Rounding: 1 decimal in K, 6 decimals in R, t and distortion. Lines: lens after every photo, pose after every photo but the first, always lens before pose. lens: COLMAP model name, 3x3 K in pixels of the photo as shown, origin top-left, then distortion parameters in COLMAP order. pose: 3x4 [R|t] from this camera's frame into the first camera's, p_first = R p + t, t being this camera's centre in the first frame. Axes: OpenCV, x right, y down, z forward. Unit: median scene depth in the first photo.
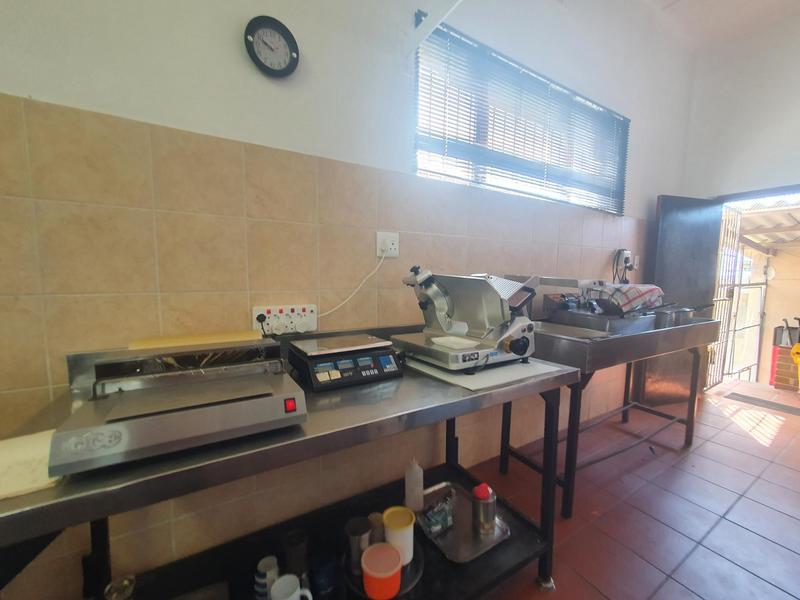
lens RADIAL K [[321.2, 0, 397.7], [0, 321.2, 306.1], [0, 0, 1]] dist [0.006845, 0.000487]
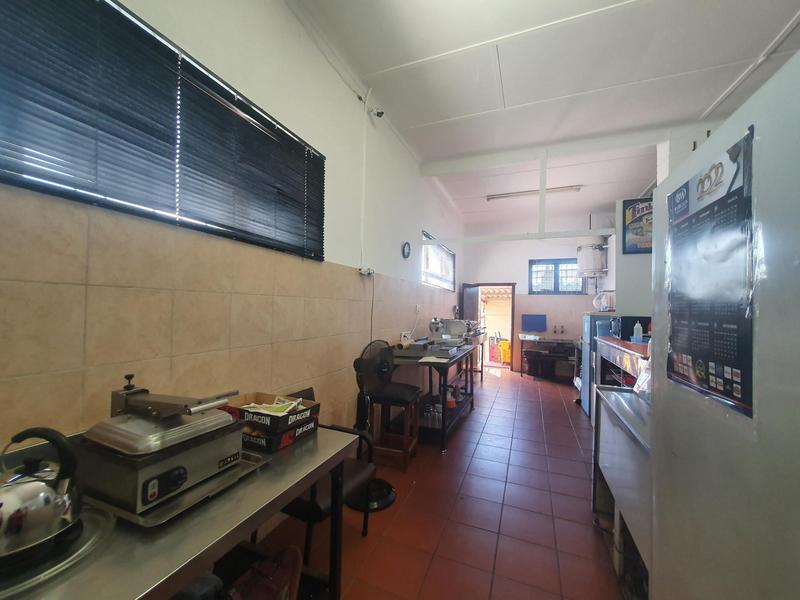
lens RADIAL K [[321.2, 0, 397.7], [0, 321.2, 306.1], [0, 0, 1]] dist [0.006845, 0.000487]
pose [[0.805337, 0.009692, 0.592738, -1.044731], [0.045803, 0.995860, -0.078515, -0.003797], [-0.591045, 0.090380, 0.801559, -0.648432]]
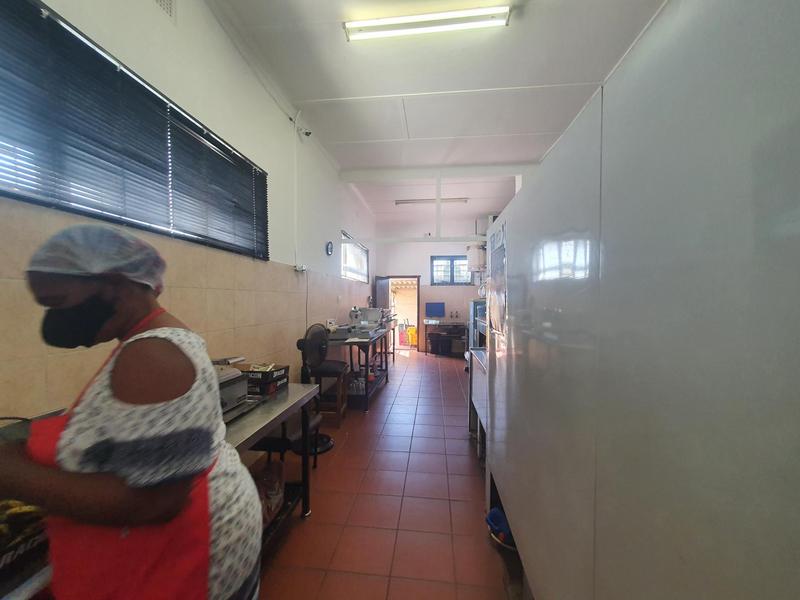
lens RADIAL K [[321.2, 0, 397.7], [0, 321.2, 306.1], [0, 0, 1]] dist [0.006845, 0.000487]
pose [[0.611349, -0.025022, 0.790965, -1.246973], [0.082821, 0.996034, -0.032504, 0.013179], [-0.787015, 0.085380, 0.610997, -0.789890]]
